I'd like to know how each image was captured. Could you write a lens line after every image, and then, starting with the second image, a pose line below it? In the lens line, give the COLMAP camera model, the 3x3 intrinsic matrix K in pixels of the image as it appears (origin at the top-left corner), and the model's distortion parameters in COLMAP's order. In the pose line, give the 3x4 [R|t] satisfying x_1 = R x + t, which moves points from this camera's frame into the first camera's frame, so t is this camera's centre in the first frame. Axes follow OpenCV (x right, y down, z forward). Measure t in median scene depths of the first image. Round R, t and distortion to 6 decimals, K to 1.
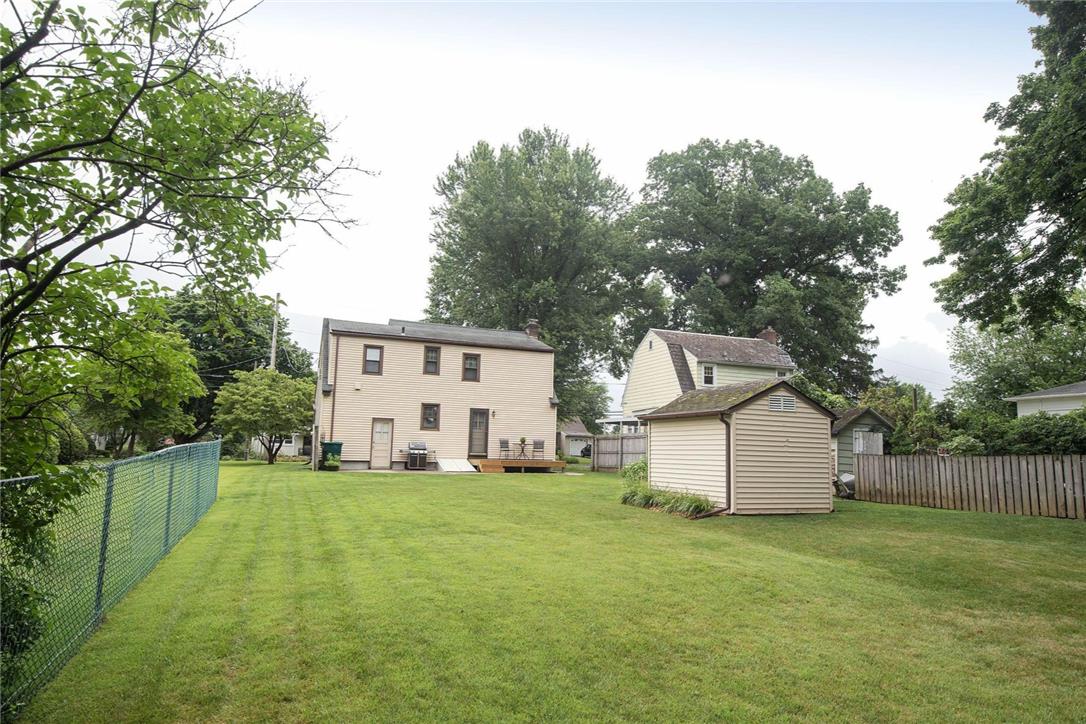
lens RADIAL K [[640.1, 0, 547.1], [0, 640.1, 357.2], [0, 0, 1]] dist [0.019116, -0.027885]
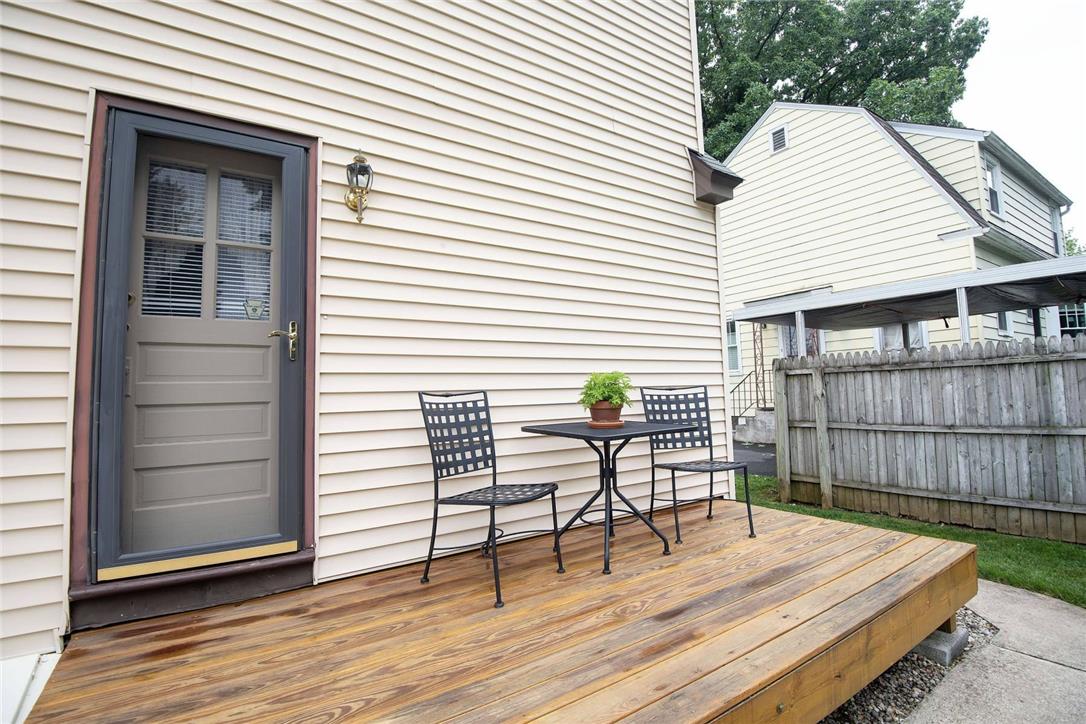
lens RADIAL K [[500.6, 0, 549.6], [0, 500.6, 356.3], [0, 0, 1]] dist [-0.004014, -0.019920]
pose [[0.970759, -0.034224, 0.237606, -0.073930], [0.015990, 0.996806, 0.078250, 0.115614], [-0.239525, -0.072163, 0.968205, 0.921270]]
